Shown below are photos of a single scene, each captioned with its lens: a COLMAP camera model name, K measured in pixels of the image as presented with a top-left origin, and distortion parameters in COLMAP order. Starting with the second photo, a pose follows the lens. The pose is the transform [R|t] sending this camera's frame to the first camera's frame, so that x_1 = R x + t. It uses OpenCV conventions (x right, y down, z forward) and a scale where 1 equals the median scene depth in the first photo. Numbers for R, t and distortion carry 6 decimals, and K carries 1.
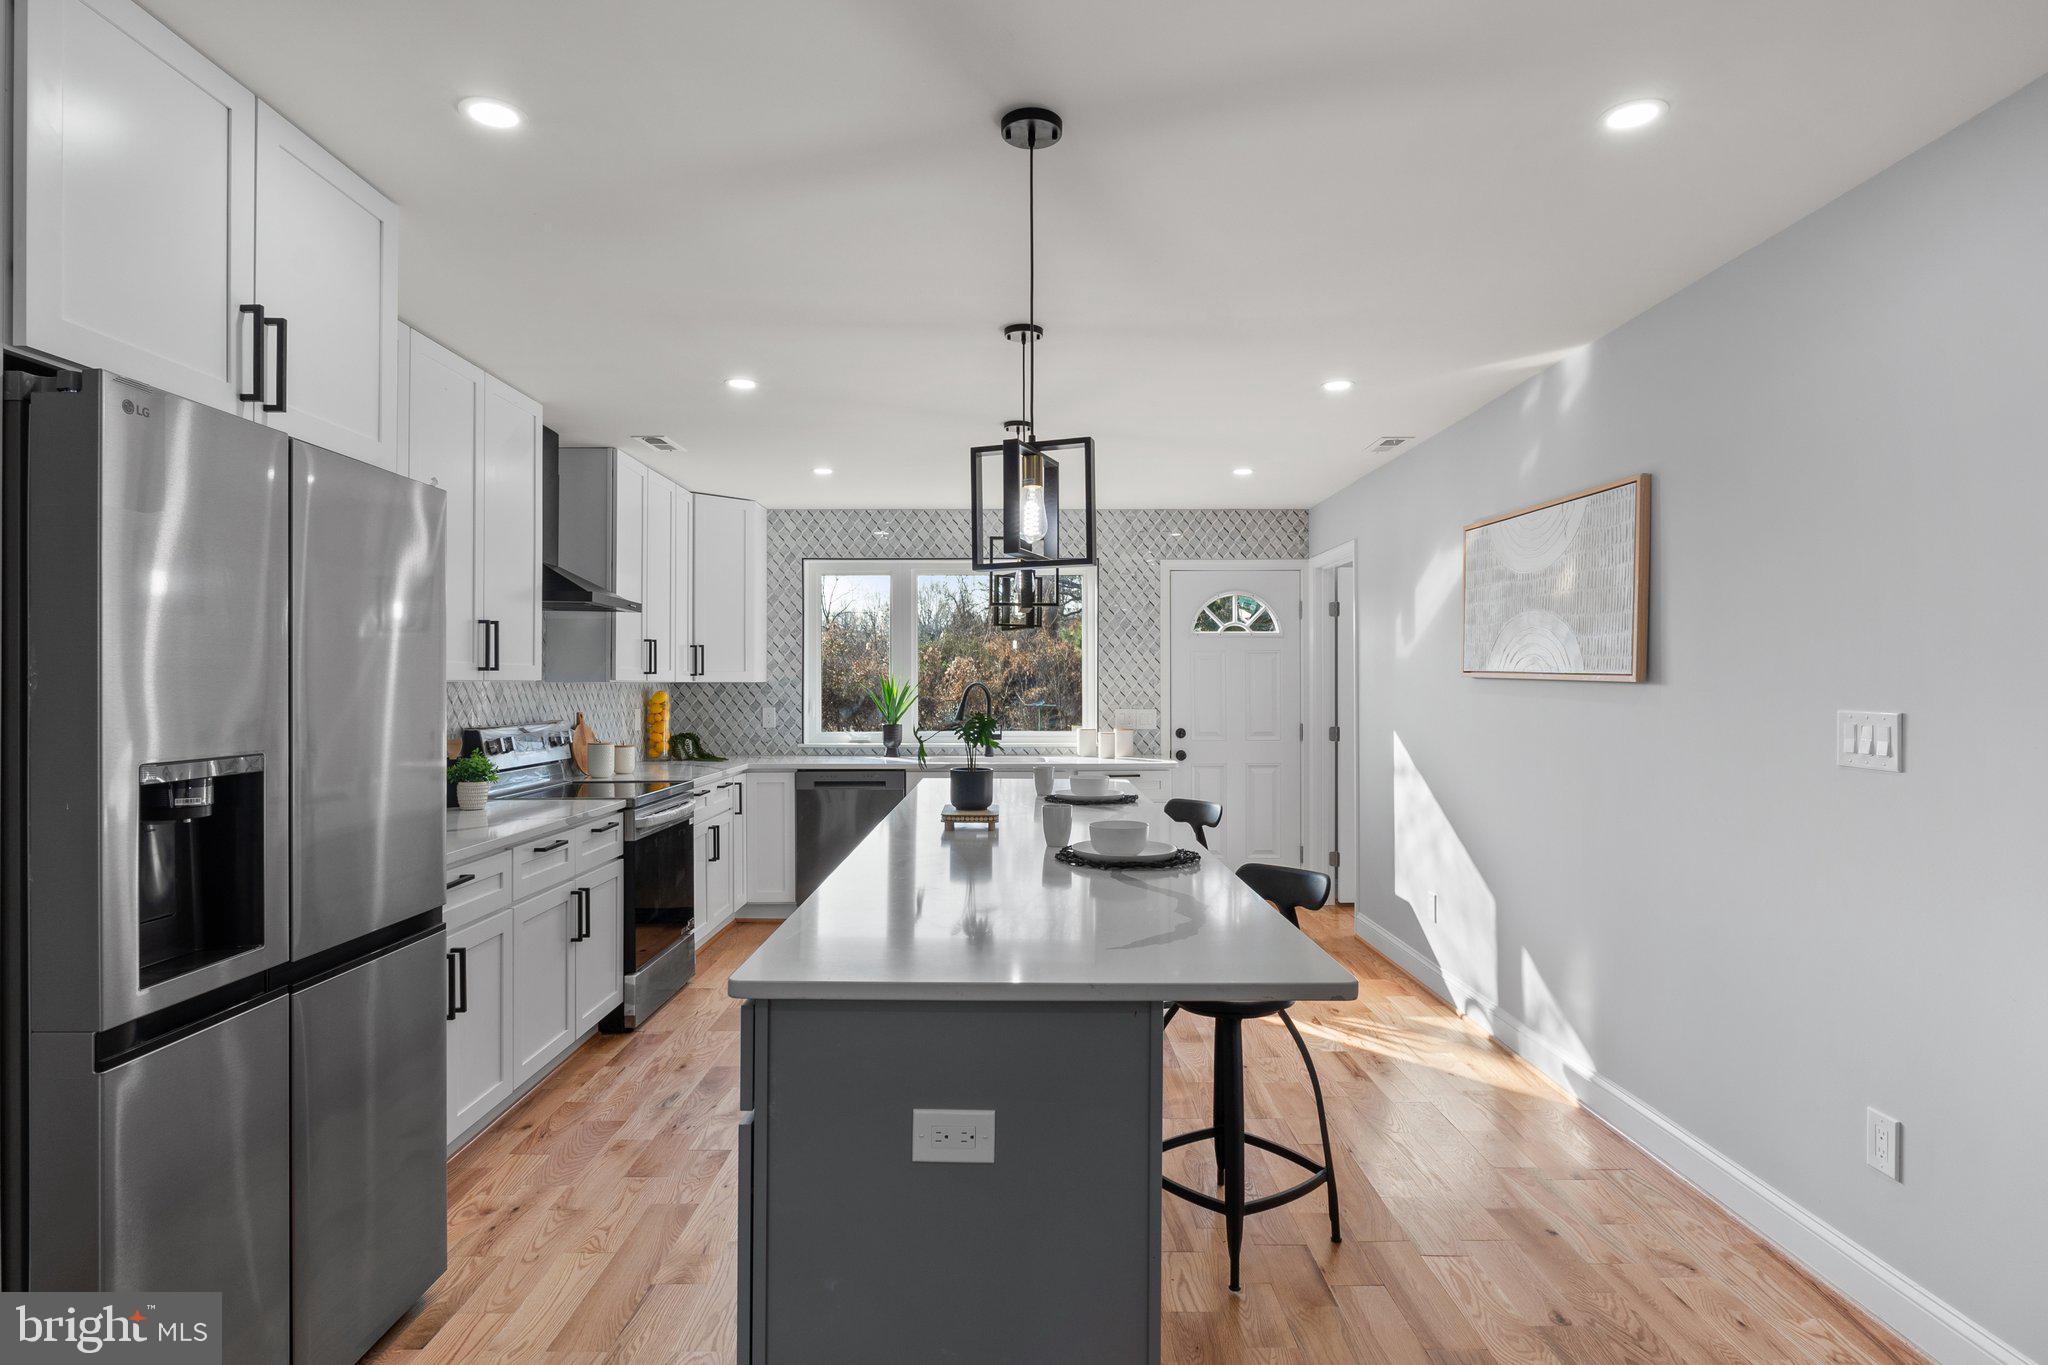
lens RADIAL K [[1067.7, 0, 1024.1], [0, 1067.7, 674.8], [0, 0, 1]] dist [-0.006600, 0.000311]
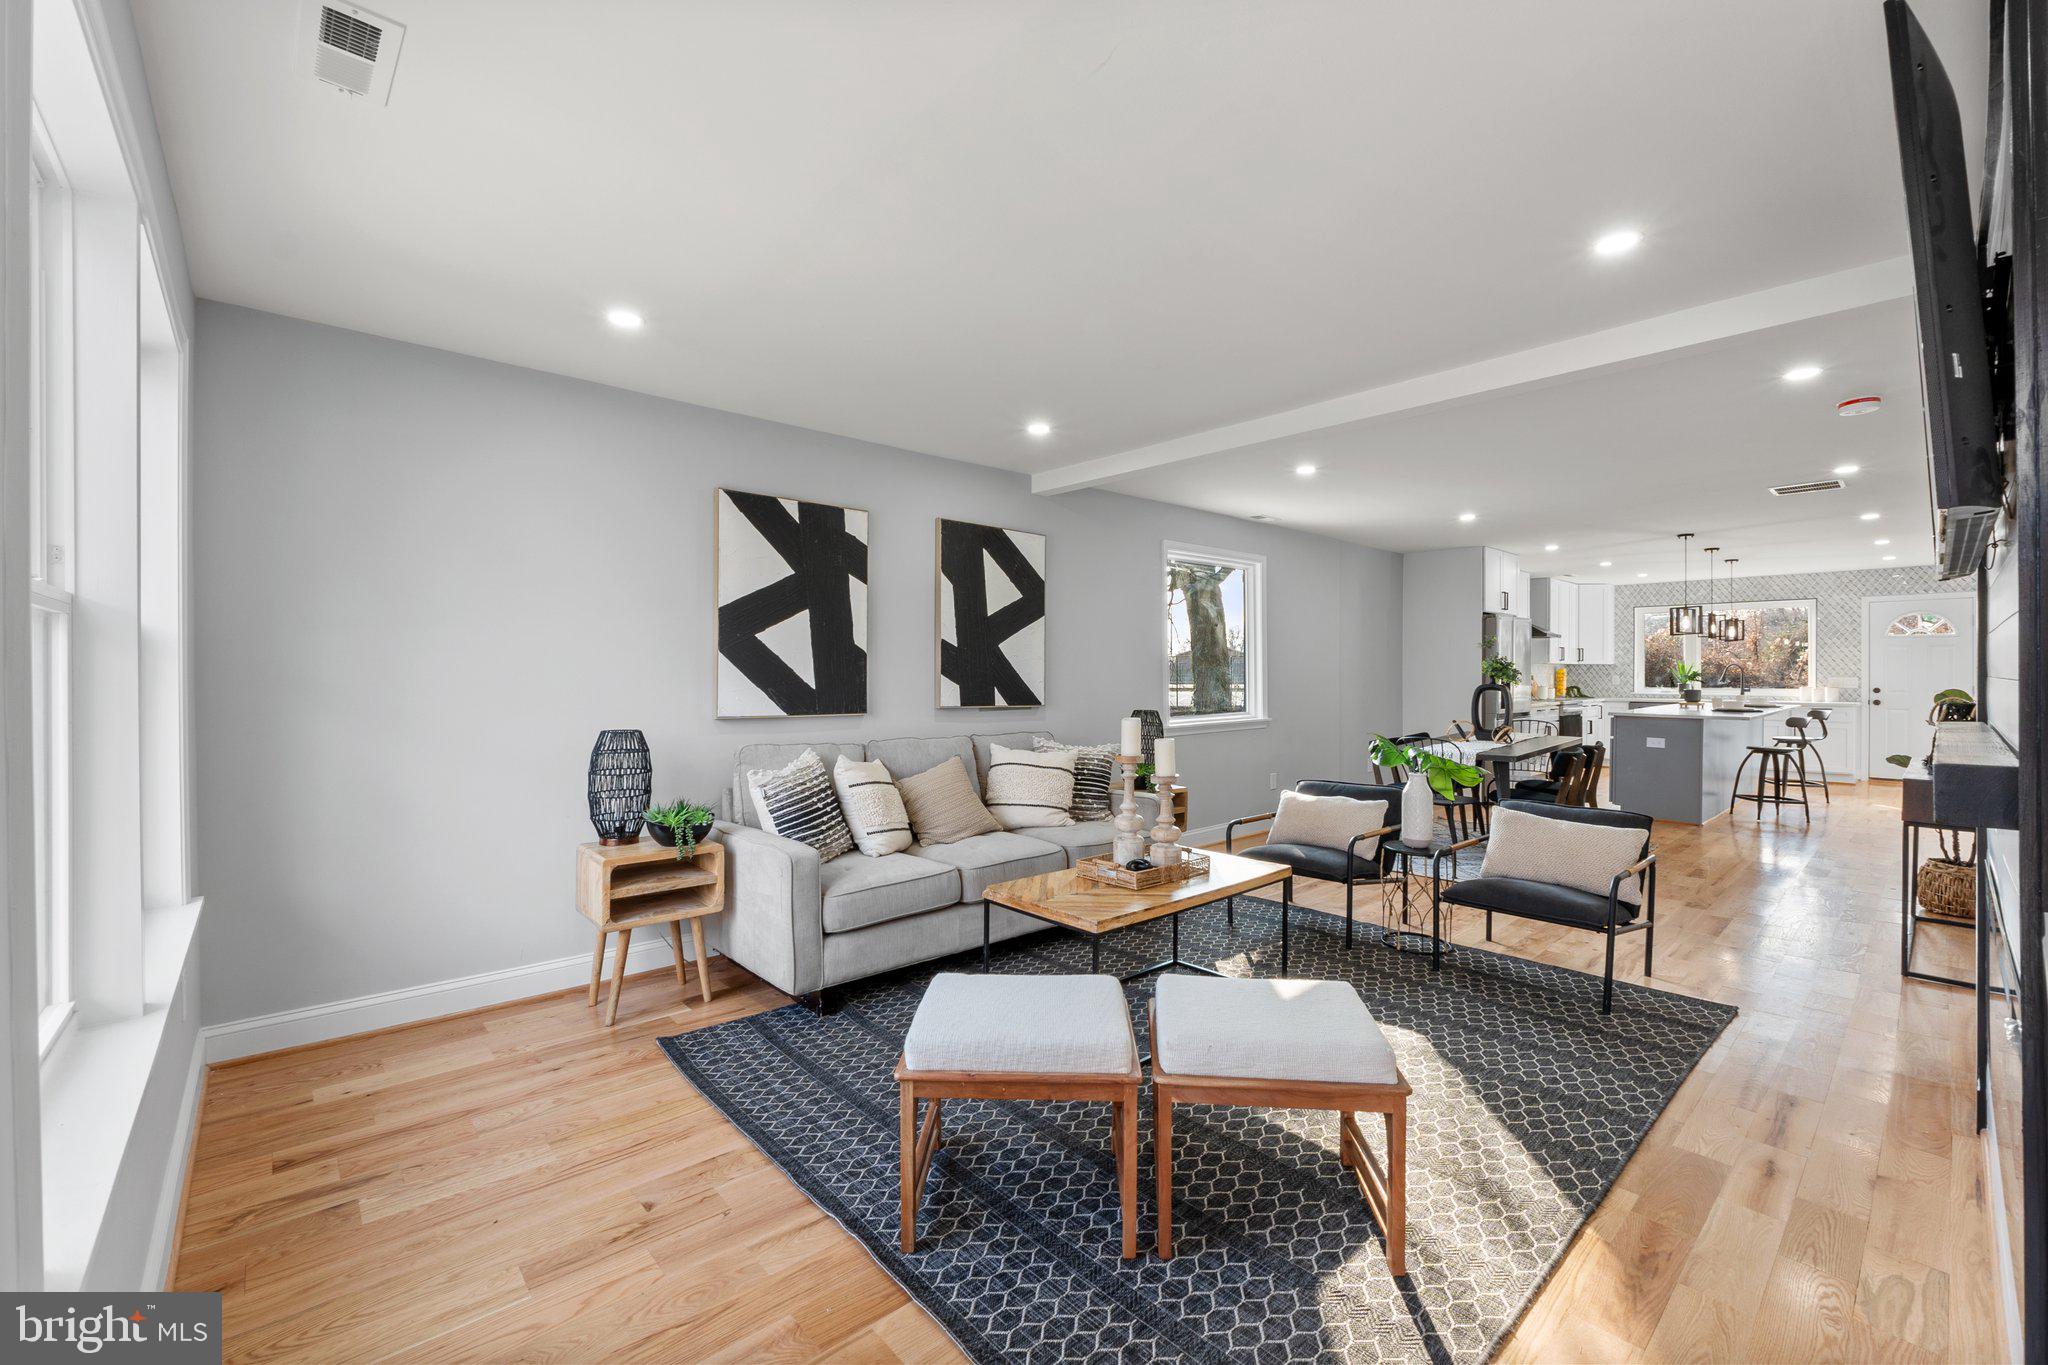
lens RADIAL K [[852.0, 0, 1039.8], [0, 852.0, 679.9], [0, 0, 1]] dist [-0.004582, -0.000680]
pose [[0.676113, 0.007385, -0.736761, 0.265189], [0.005939, 0.999863, 0.015472, 0.005557], [0.736774, -0.014836, 0.675976, -1.124197]]
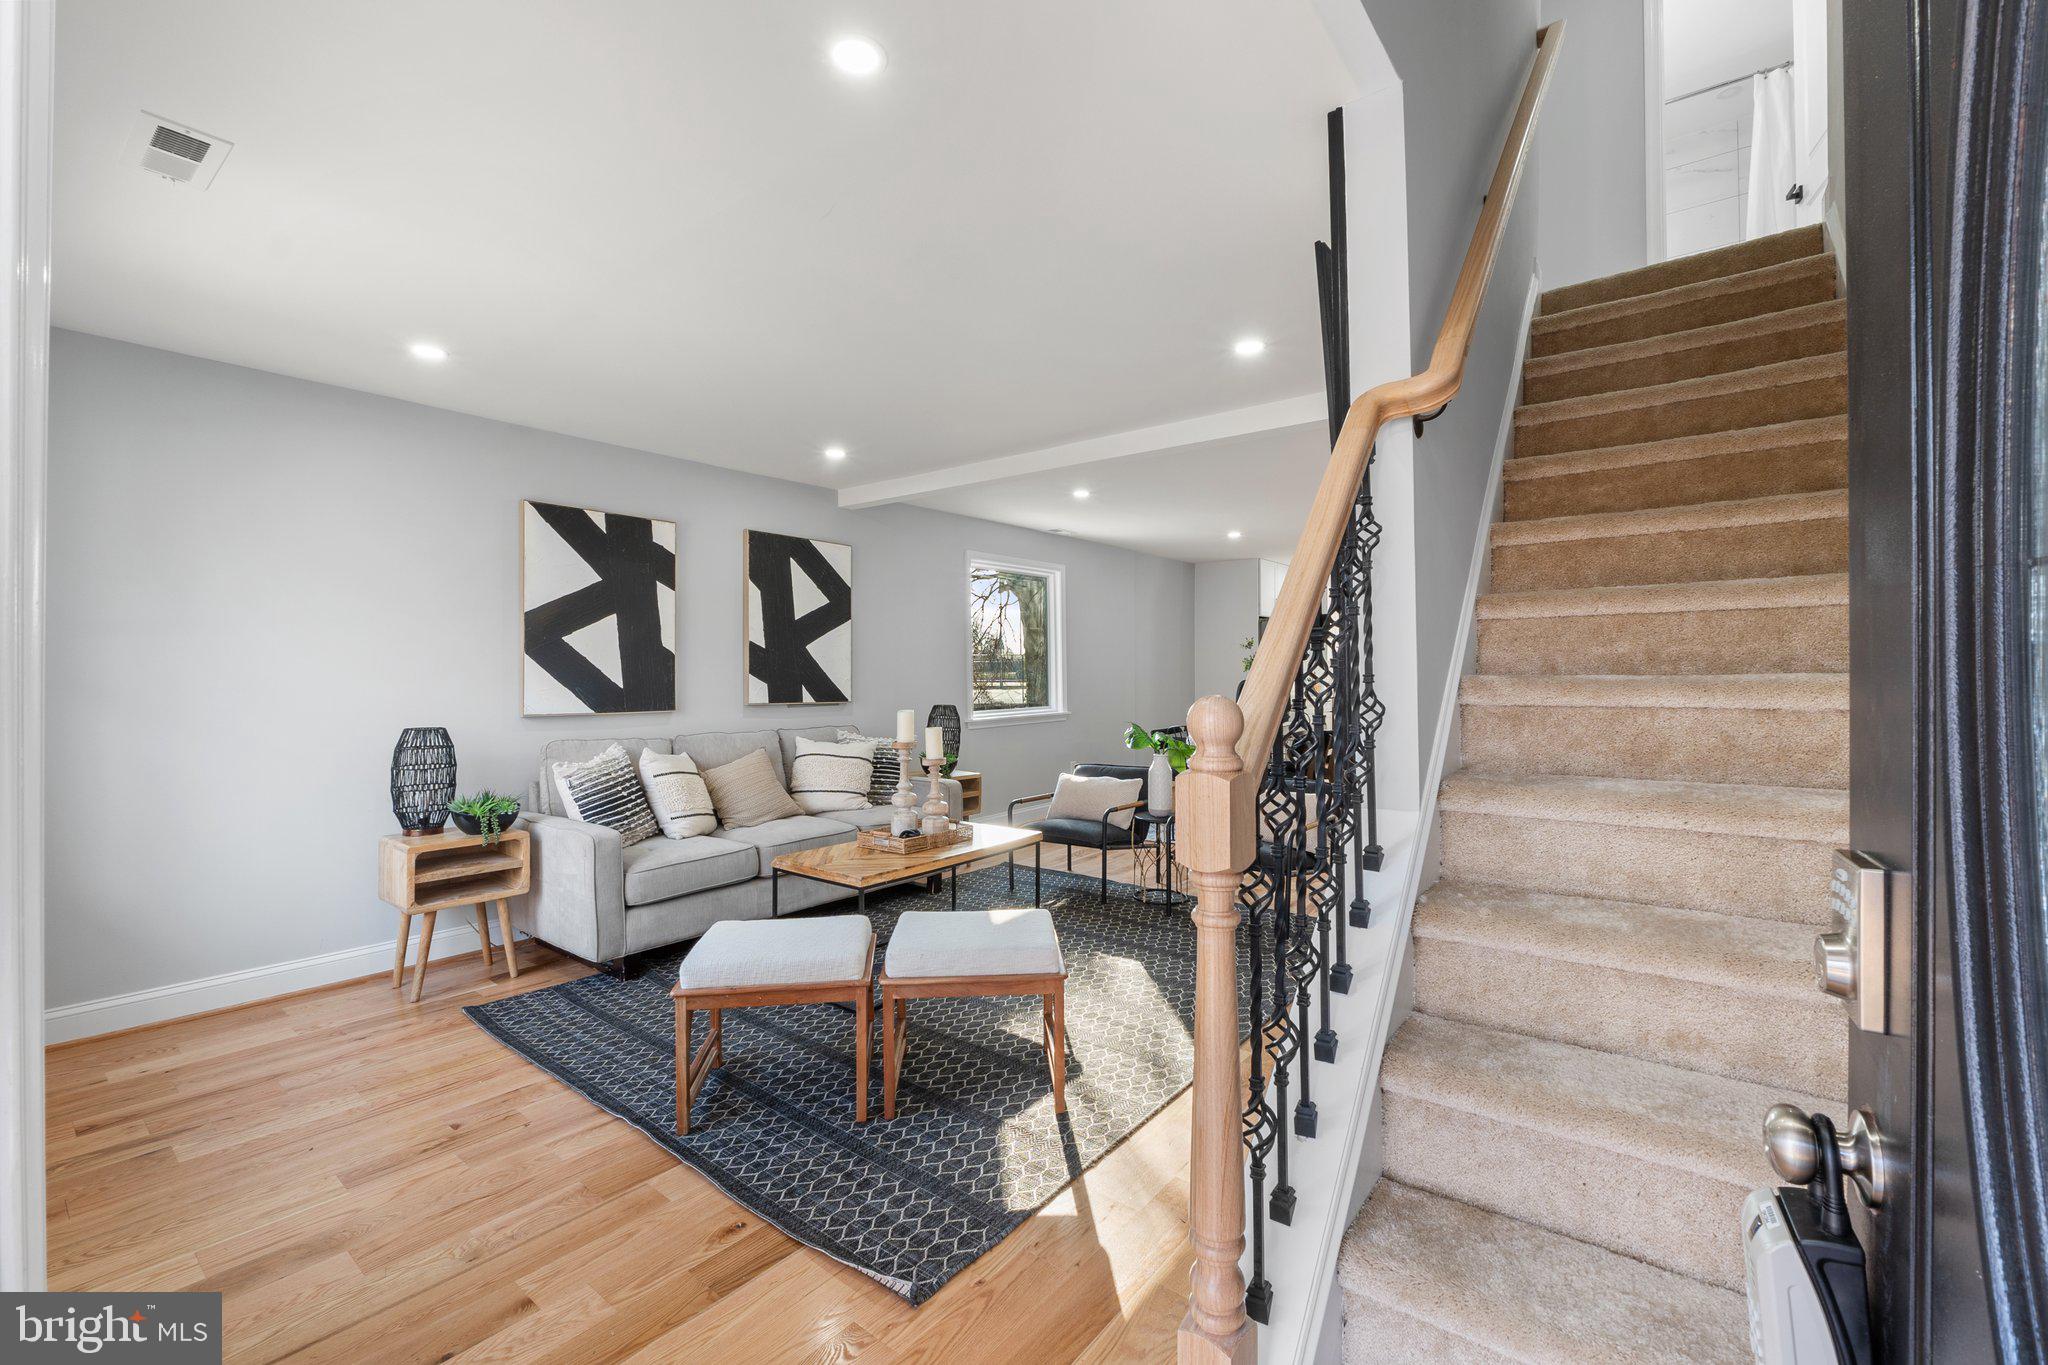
lens RADIAL K [[852.0, 0, 1033.1], [0, 852.0, 674.8], [0, 0, 1]] dist [-0.004582, -0.000680]
pose [[0.790633, -0.000107, -0.612291, 0.364446], [0.010047, 0.999868, 0.012799, 0.005121], [0.612208, -0.016271, 0.790529, -1.157015]]
